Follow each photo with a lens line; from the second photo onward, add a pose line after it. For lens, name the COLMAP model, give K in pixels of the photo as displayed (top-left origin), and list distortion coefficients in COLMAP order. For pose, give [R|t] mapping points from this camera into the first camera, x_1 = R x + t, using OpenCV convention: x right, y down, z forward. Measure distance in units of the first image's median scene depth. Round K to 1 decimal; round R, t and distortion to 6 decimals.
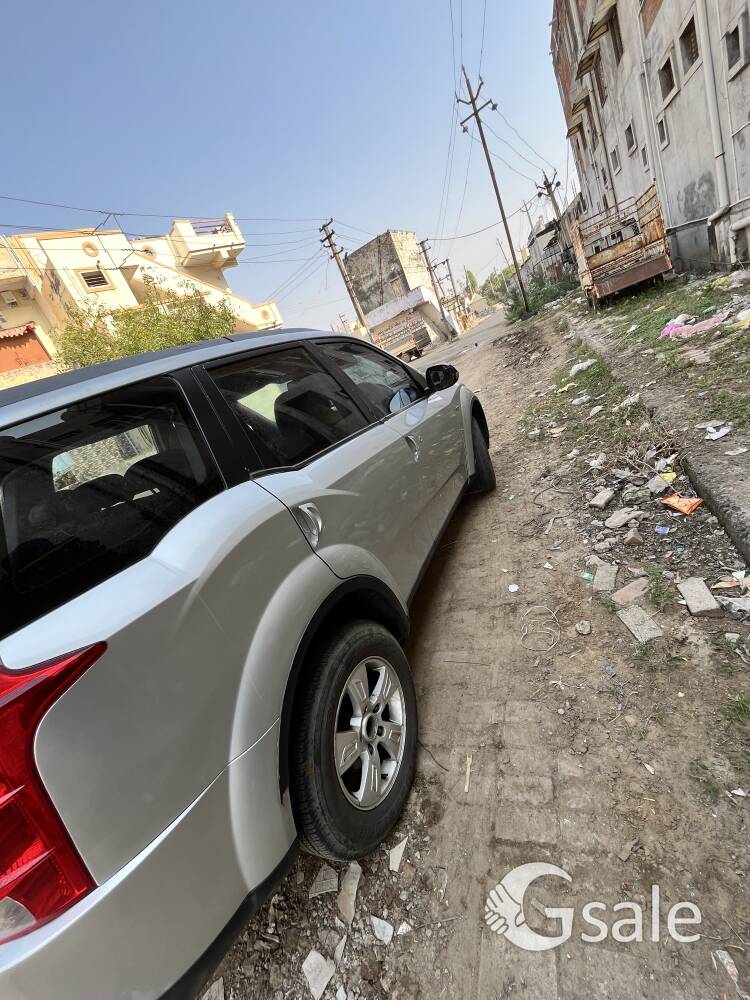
lens RADIAL K [[400.8, 0, 373.5], [0, 400.8, 499.2], [0, 0, 1]] dist [-0.000074, 0.000040]
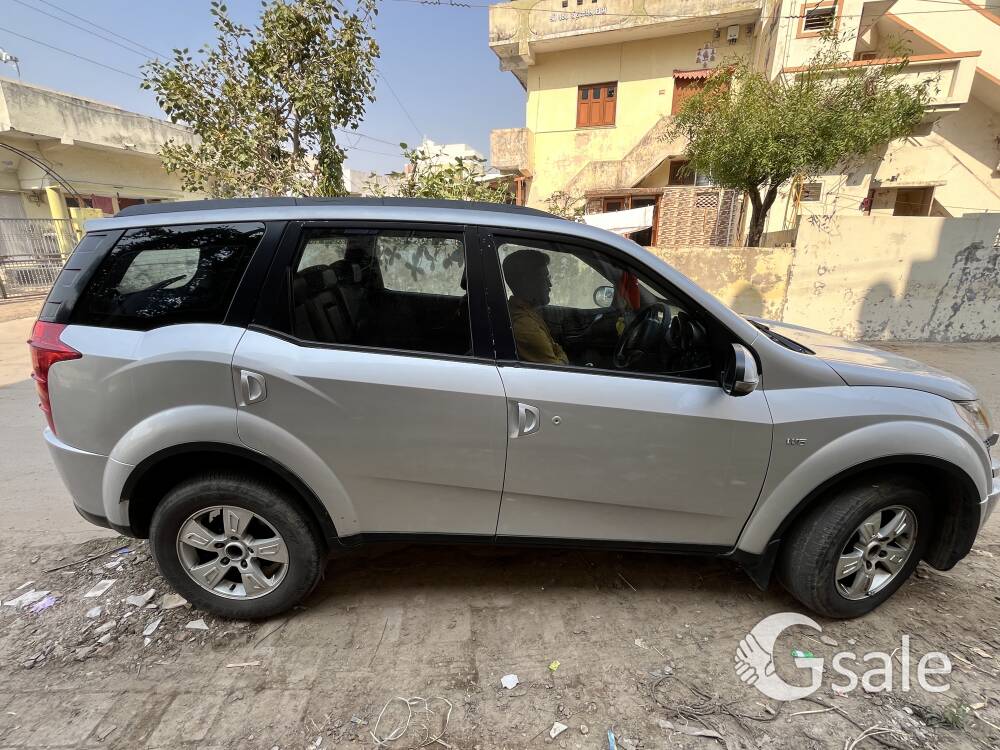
lens RADIAL K [[459.5, 0, 499.4], [0, 459.5, 376.3], [0, 0, 1]] dist [-0.001089, -0.000176]
pose [[0.369284, 0.613495, -0.698035, 0.830144], [-0.465228, 0.772272, 0.432619, -0.719543], [0.804482, 0.164987, 0.570603, 0.690589]]
